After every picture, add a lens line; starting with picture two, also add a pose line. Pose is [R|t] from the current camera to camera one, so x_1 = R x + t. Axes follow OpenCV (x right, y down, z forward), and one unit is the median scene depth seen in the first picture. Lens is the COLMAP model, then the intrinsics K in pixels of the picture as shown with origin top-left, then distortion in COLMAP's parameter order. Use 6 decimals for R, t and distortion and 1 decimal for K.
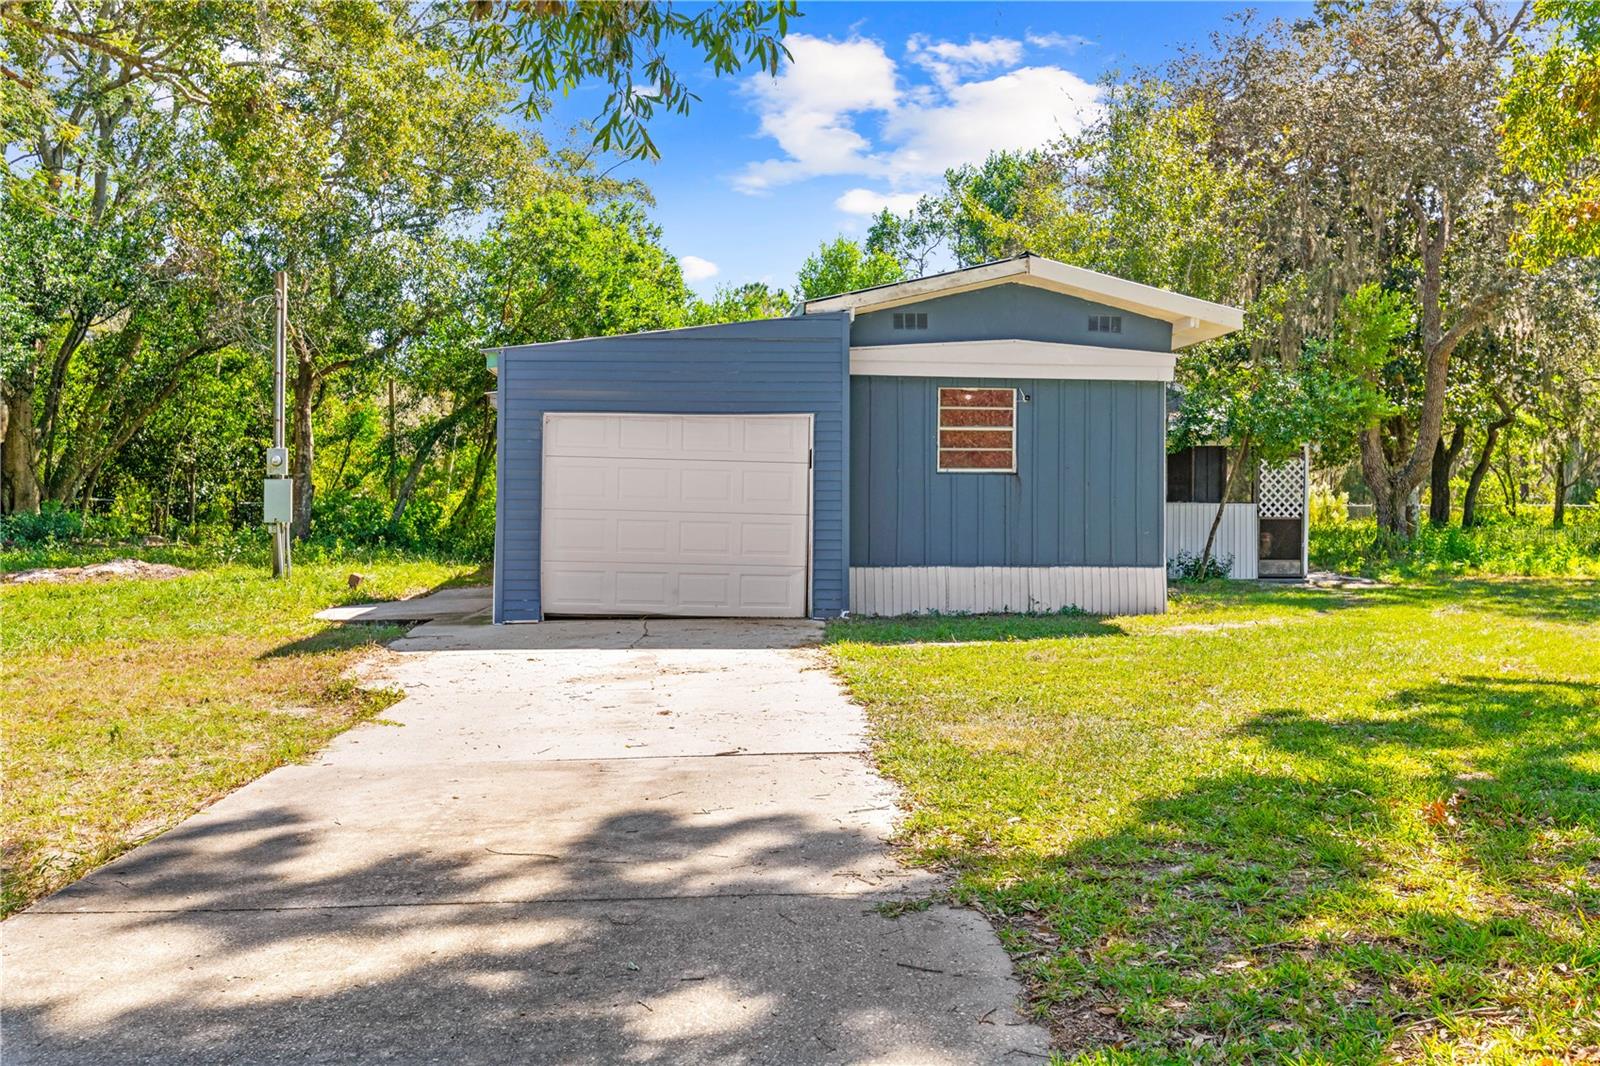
lens RADIAL K [[1338.3, 0, 807.1], [0, 1338.3, 486.0], [0, 0, 1]] dist [0.005315, 0.004218]
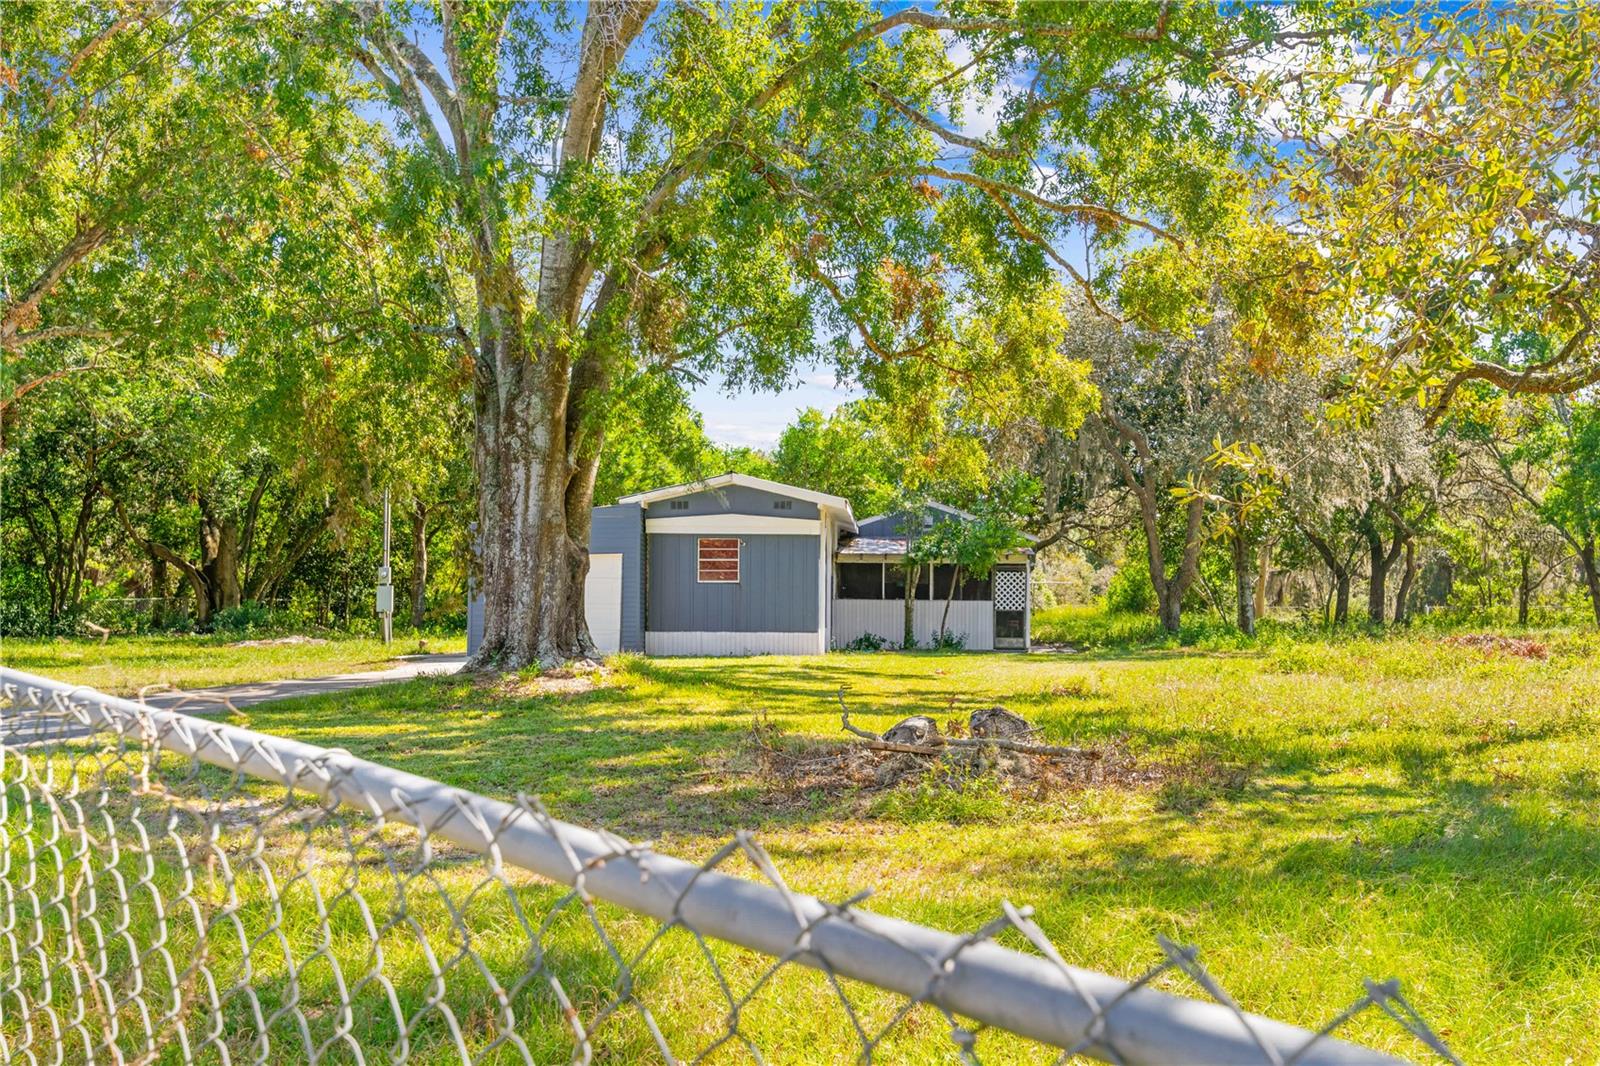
lens RADIAL K [[1338.3, 0, 799.6], [0, 1338.3, 535.3], [0, 0, 1]] dist [0.005315, 0.004218]
pose [[0.993478, -0.004566, -0.113931, 0.210042], [0.000010, 0.999201, -0.039959, -0.000616], [0.114023, 0.039697, 0.992685, -0.407112]]
